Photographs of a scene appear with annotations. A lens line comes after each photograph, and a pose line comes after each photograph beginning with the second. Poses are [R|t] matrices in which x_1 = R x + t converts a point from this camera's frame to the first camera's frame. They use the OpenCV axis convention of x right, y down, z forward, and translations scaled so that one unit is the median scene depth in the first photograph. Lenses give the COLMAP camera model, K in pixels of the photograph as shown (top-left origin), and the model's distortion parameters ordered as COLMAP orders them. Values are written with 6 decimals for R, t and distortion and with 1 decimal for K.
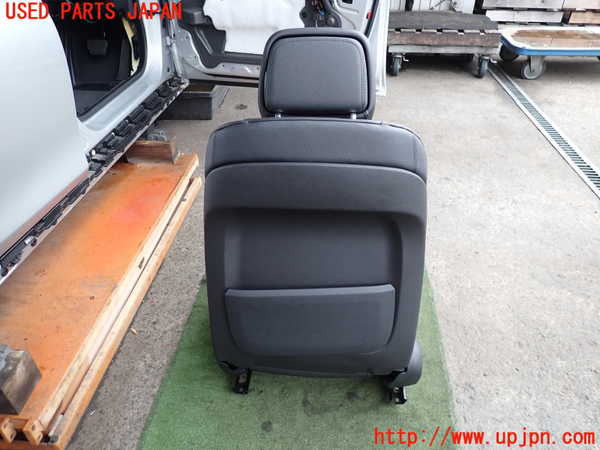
lens RADIAL K [[444.2, 0, 299.2], [0, 444.2, 225.5], [0, 0, 1]] dist [0.005764, 0.004825]
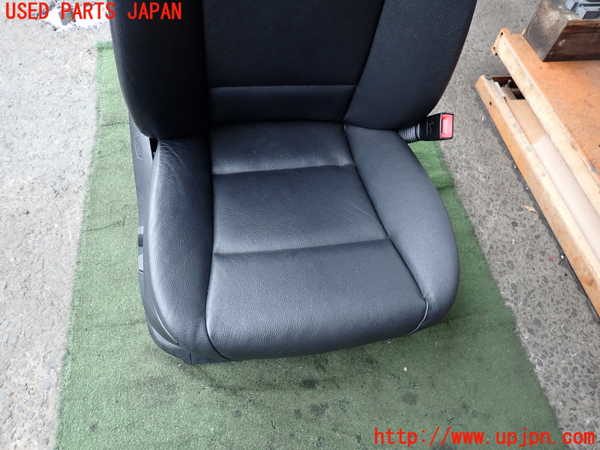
lens RADIAL K [[444.2, 0, 301.8], [0, 444.2, 225.0], [0, 0, 1]] dist [0.005764, 0.004825]
pose [[-0.963422, 0.170493, -0.206760, 0.143993], [-0.219250, -0.057808, 0.973955, -0.406720], [0.154100, 0.983662, 0.093075, 0.956673]]
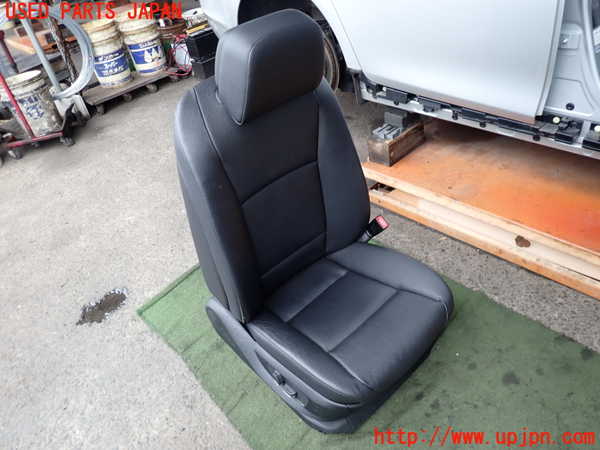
lens RADIAL K [[444.2, 0, 297.0], [0, 444.2, 225.3], [0, 0, 1]] dist [0.005764, 0.004825]
pose [[-0.668430, 0.550005, -0.500695, 0.461075], [-0.280691, 0.436864, 0.854612, -0.689959], [0.688777, 0.711789, -0.137632, 0.926393]]
